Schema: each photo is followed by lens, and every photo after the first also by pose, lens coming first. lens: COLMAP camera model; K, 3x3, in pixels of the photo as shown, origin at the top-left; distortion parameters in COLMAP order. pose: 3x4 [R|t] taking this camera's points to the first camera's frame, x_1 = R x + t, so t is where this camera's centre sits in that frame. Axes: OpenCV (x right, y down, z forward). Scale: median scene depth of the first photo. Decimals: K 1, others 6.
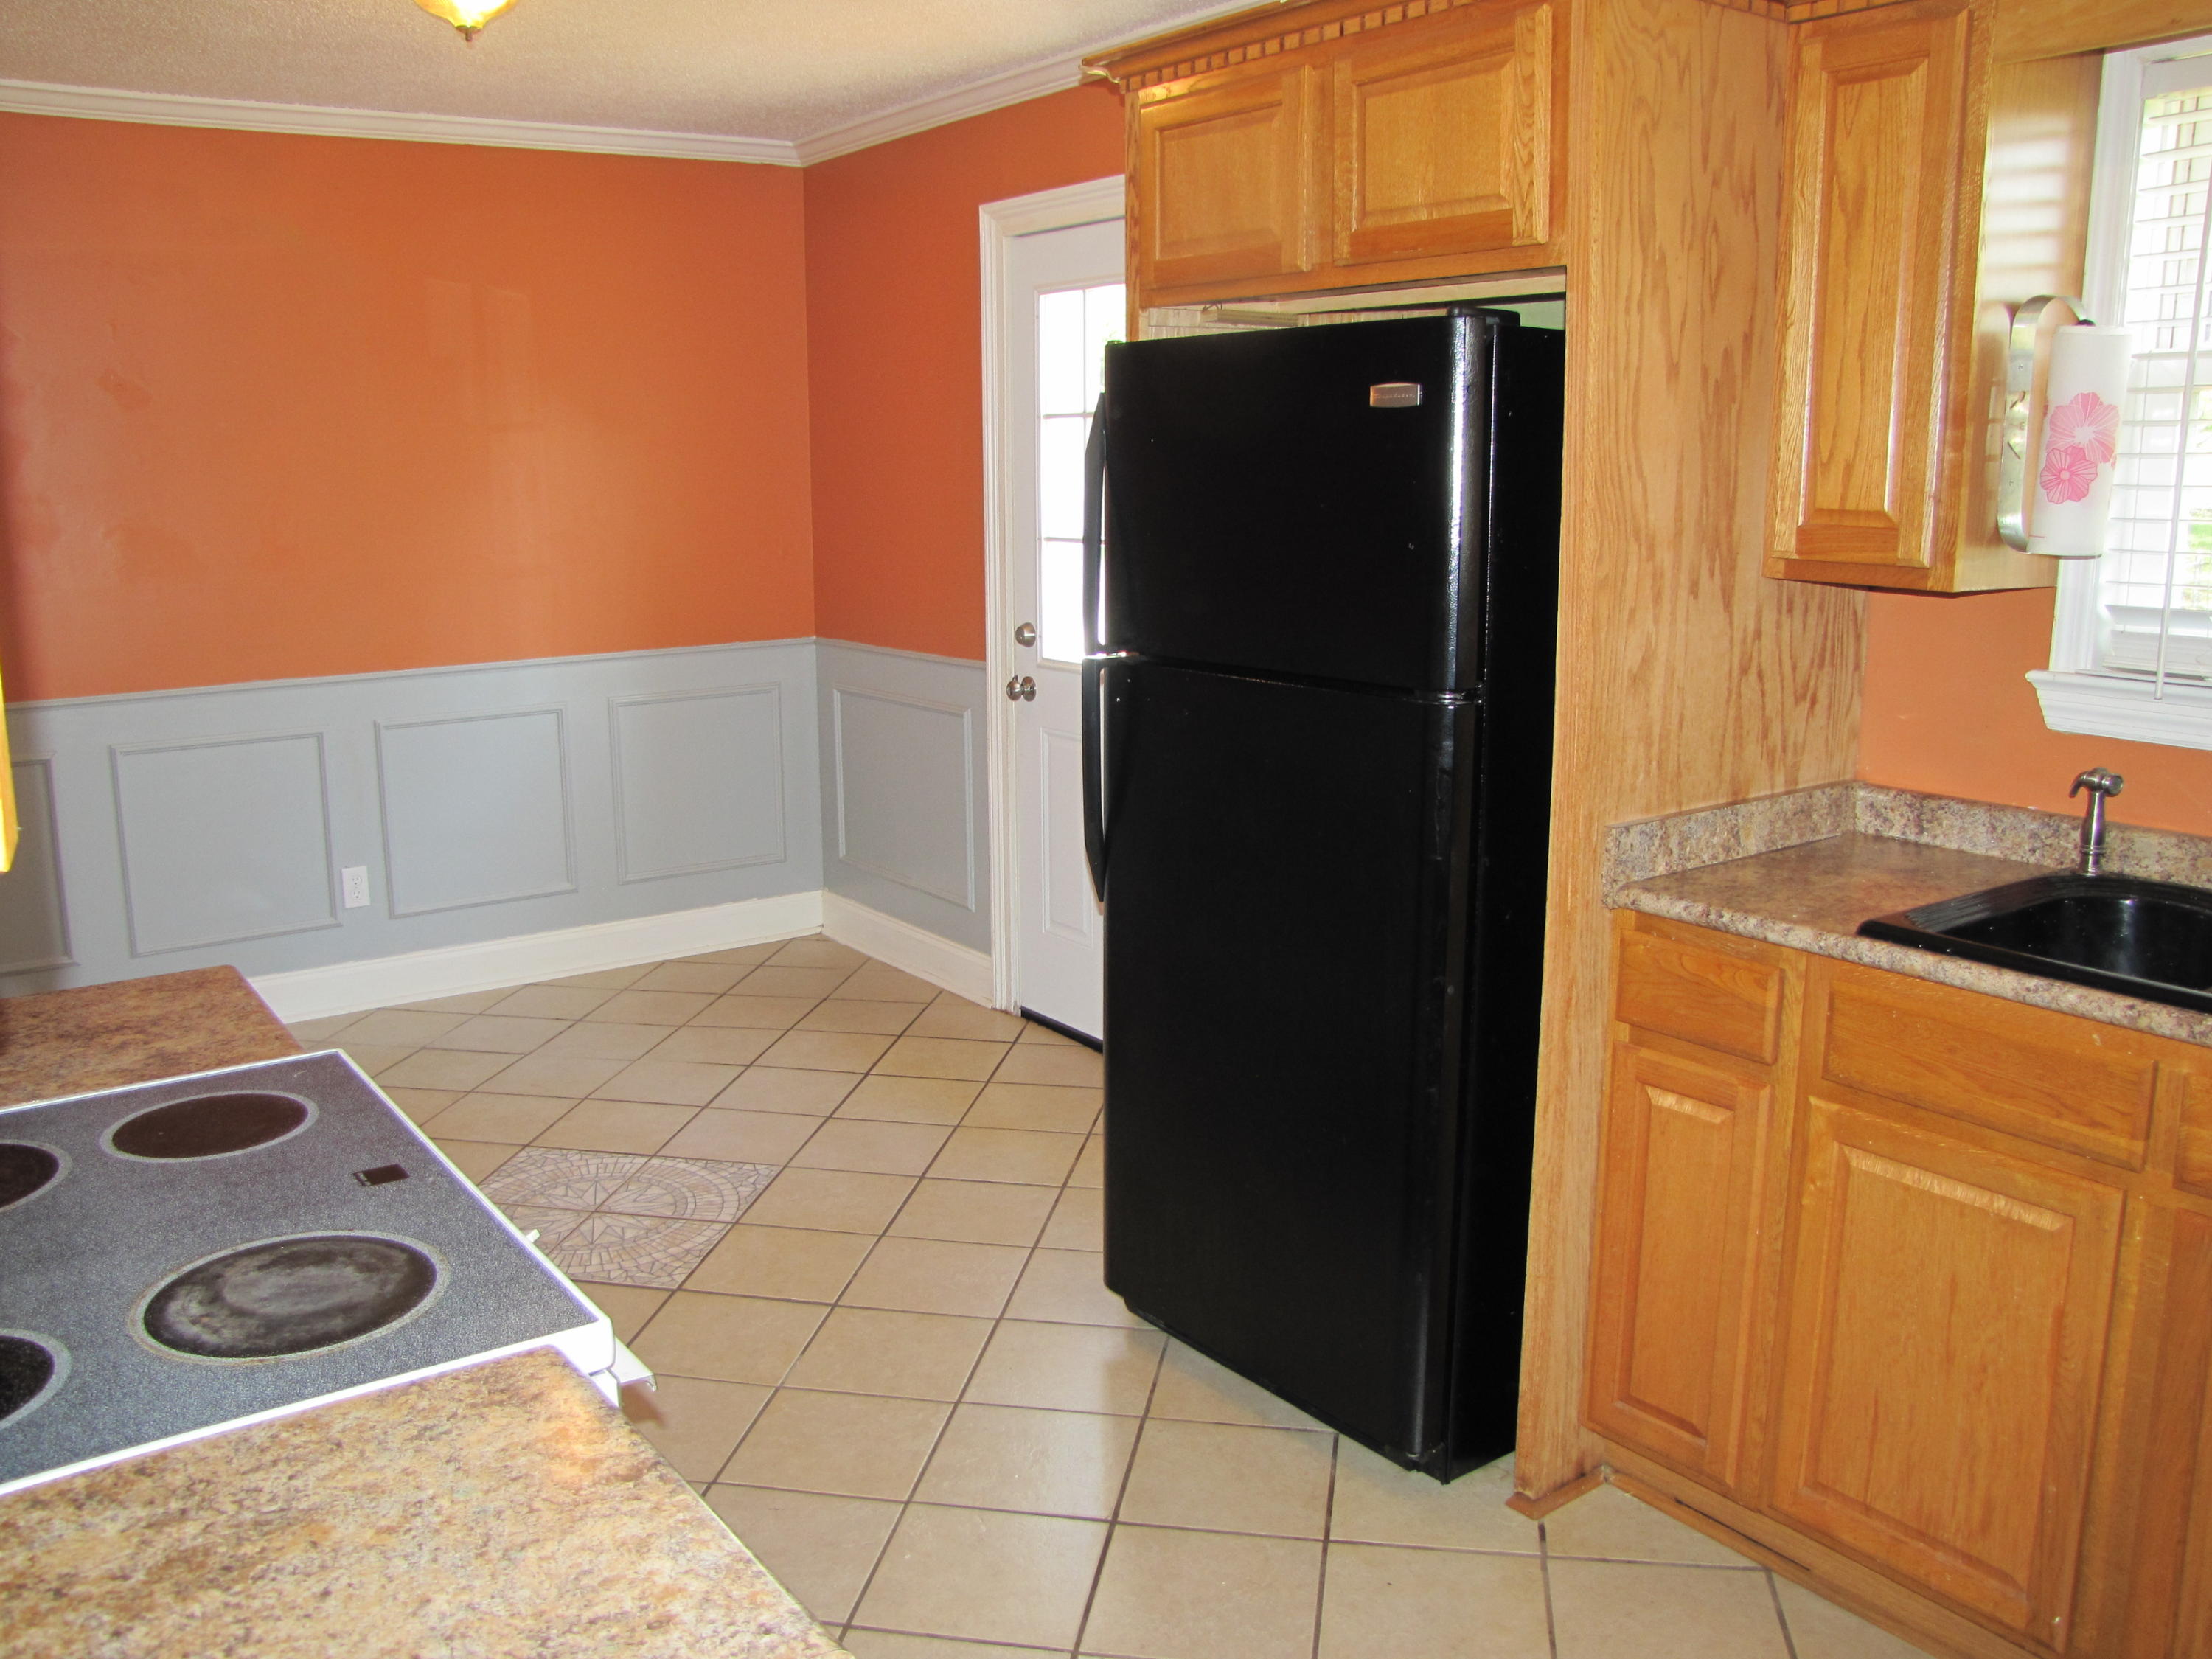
lens RADIAL K [[1875.7, 0, 1104.7], [0, 1875.7, 814.5], [0, 0, 1]] dist [-0.186709, 0.164472]
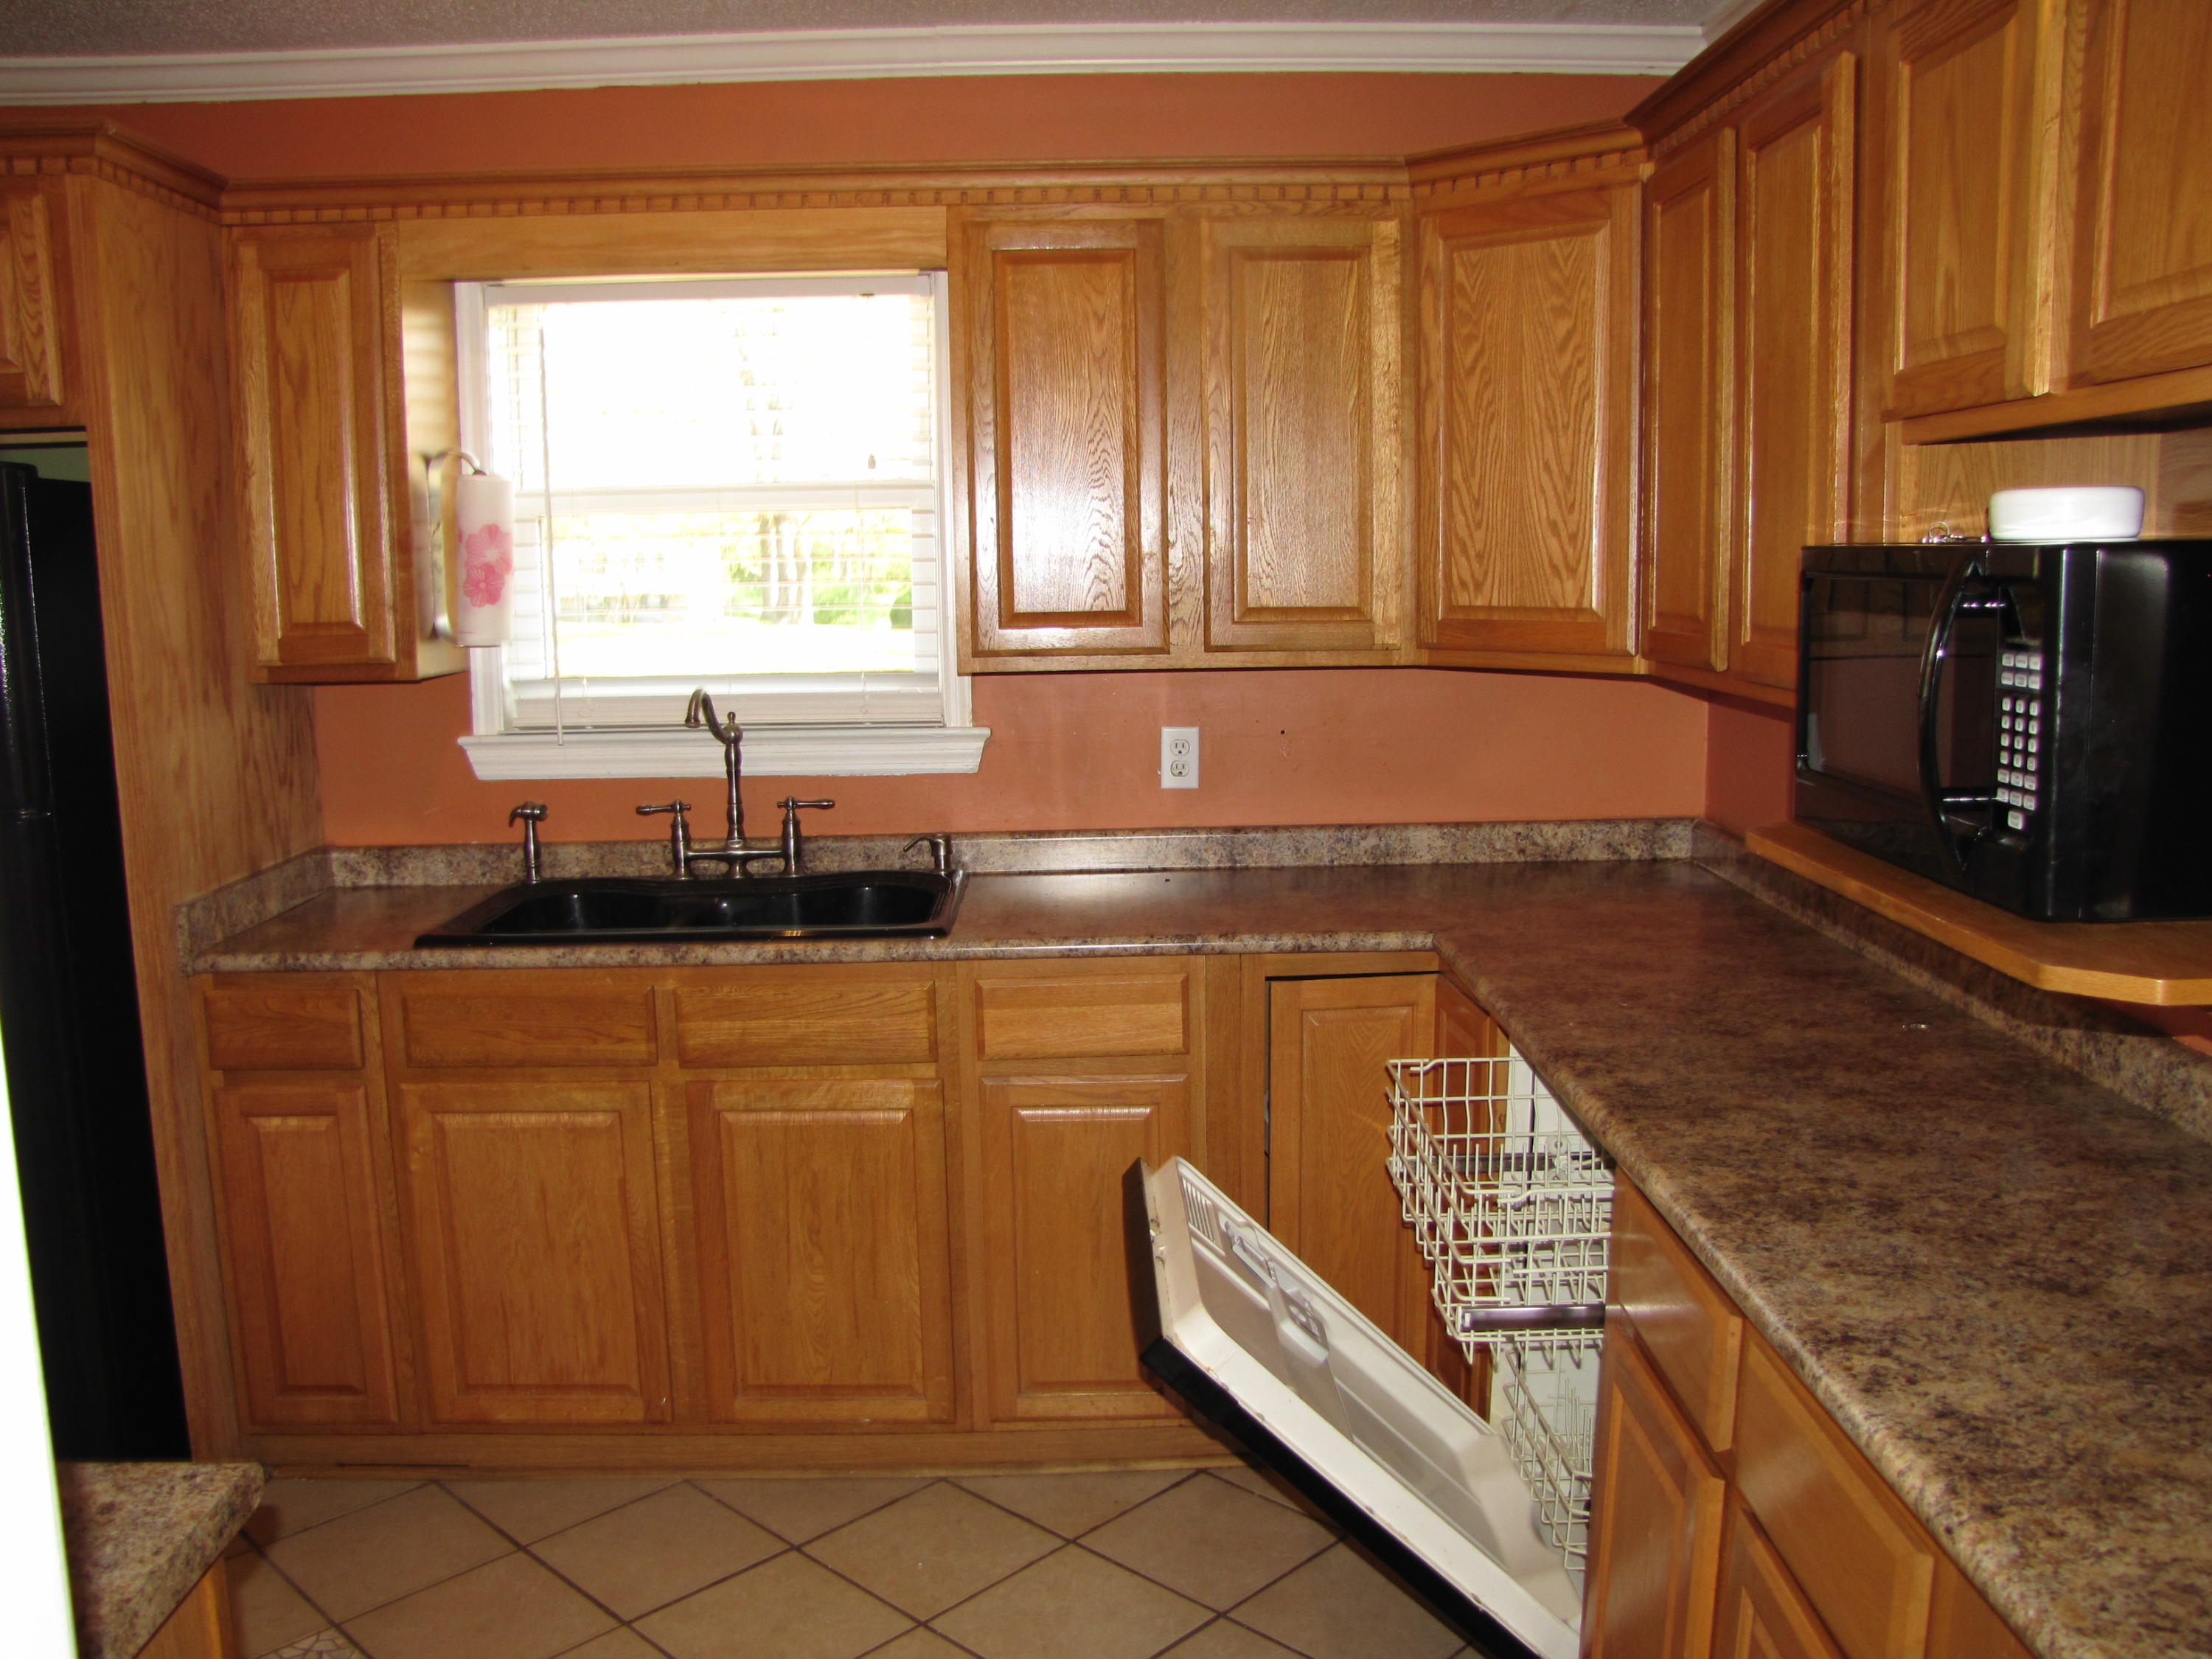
lens RADIAL K [[1875.7, 0, 1107.7], [0, 1875.7, 842.0], [0, 0, 1]] dist [-0.186709, 0.164472]
pose [[0.570022, -0.132697, 0.810843, -0.316098], [0.171973, 0.984282, 0.040184, 0.022569], [-0.803430, 0.116537, 0.583883, -0.138643]]
